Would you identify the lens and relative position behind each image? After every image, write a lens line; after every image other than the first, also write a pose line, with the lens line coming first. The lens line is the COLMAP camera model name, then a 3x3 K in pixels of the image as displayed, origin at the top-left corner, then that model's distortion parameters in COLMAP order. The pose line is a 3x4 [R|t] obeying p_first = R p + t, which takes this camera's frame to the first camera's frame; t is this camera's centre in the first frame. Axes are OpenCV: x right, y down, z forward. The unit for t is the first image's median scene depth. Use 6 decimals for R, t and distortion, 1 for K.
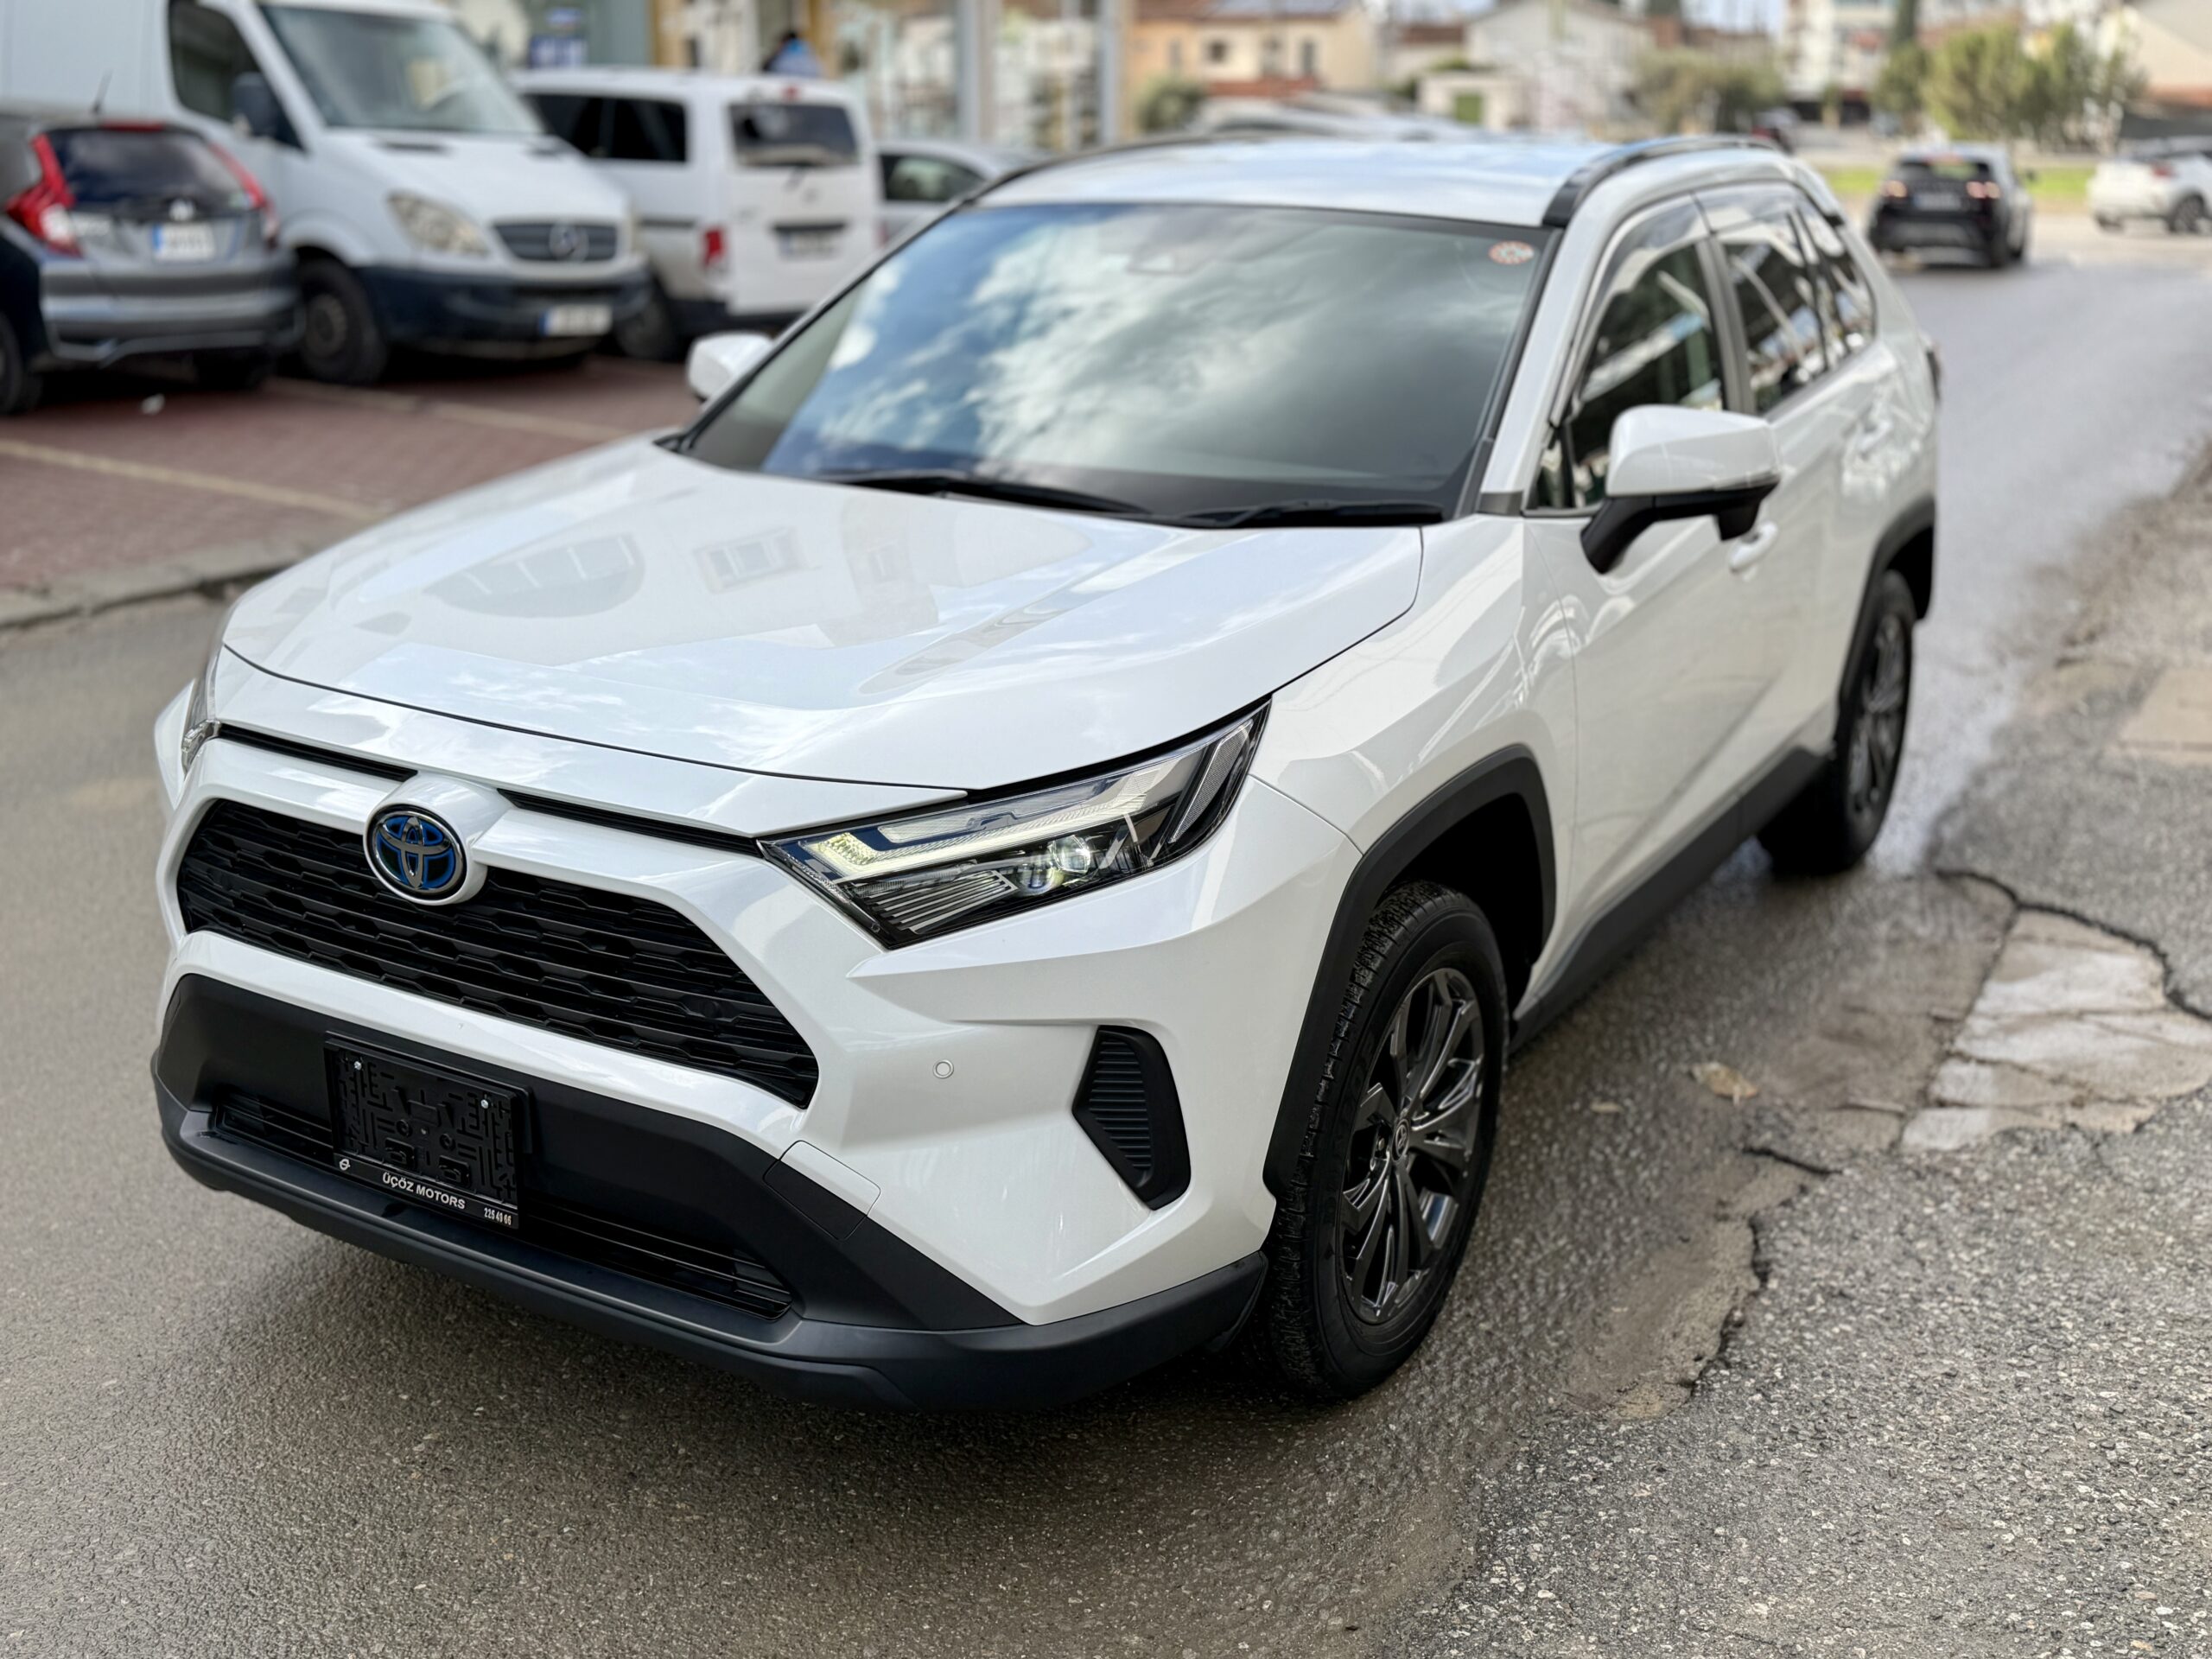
lens RADIAL K [[2165.3, 0, 1101.7], [0, 2165.3, 828.9], [0, 0, 1]] dist [-0.019678, 0.000000]
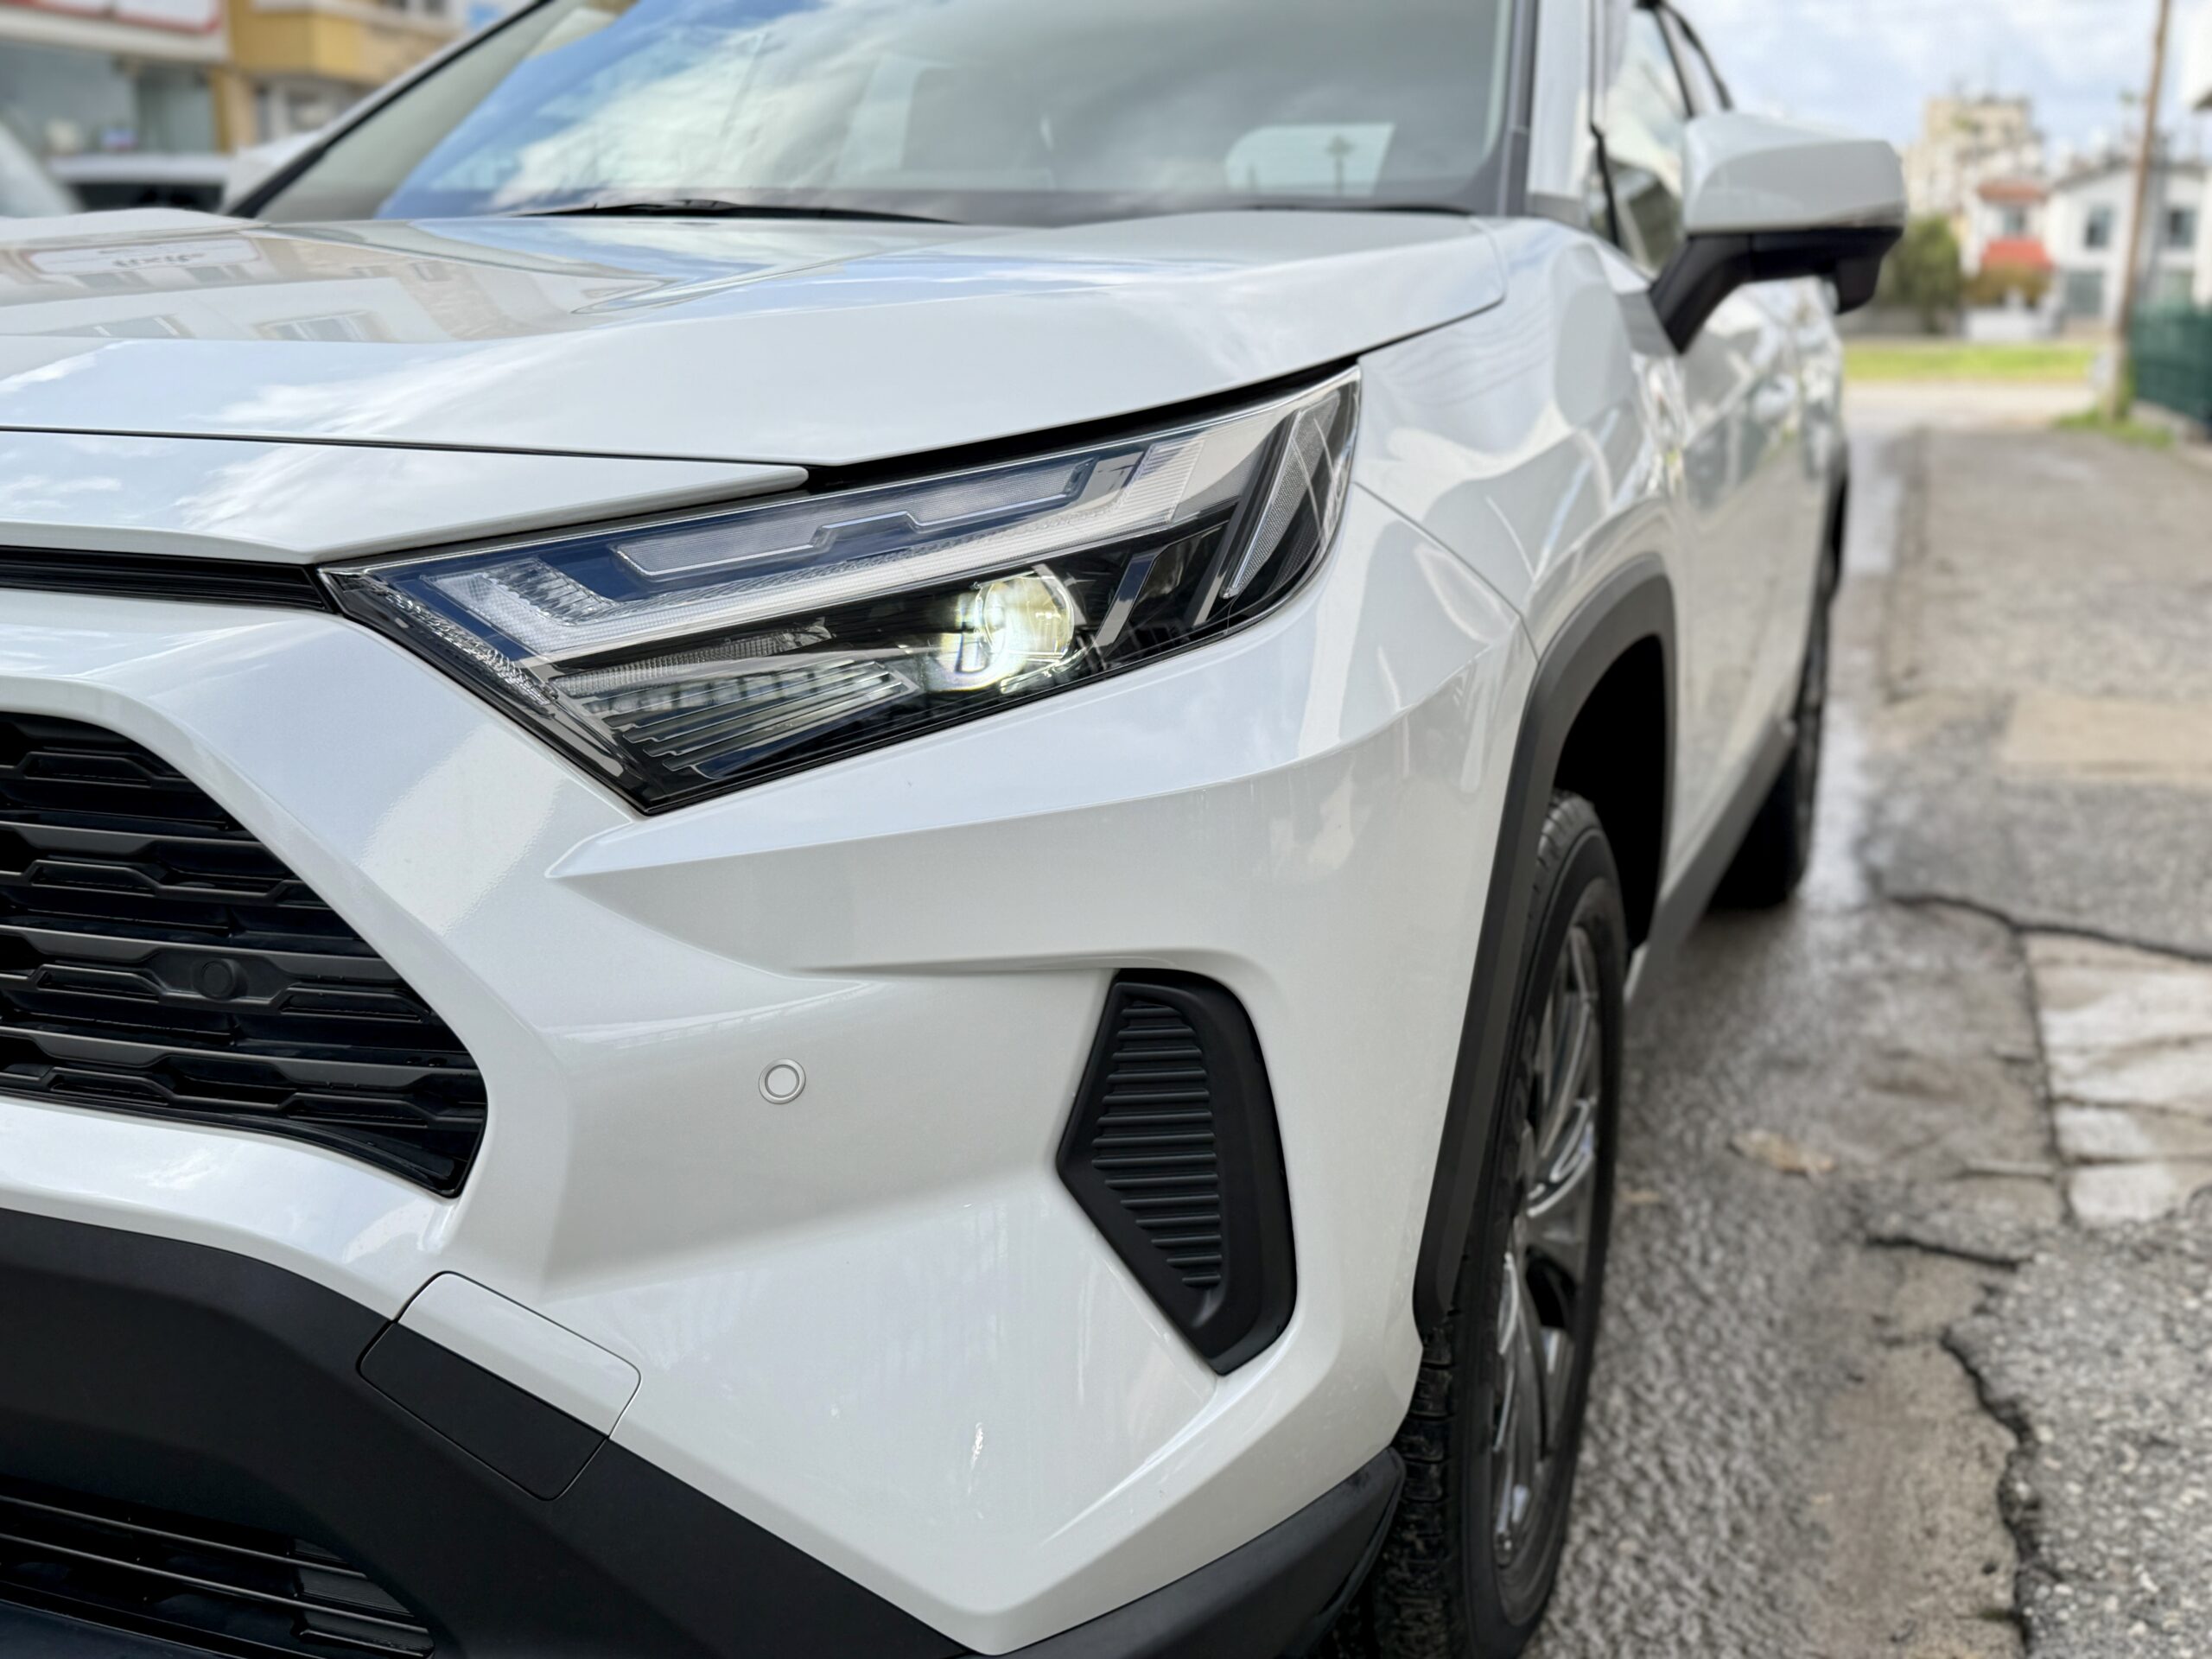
lens RADIAL K [[2165.3, 0, 1114.0], [0, 2165.3, 830.2], [0, 0, 1]] dist [-0.019678, 0.000000]
pose [[0.981710, -0.033380, 0.187433, -0.068699], [0.050705, 0.994793, -0.088412, 0.080440], [-0.183506, 0.096299, 0.978290, 0.435038]]
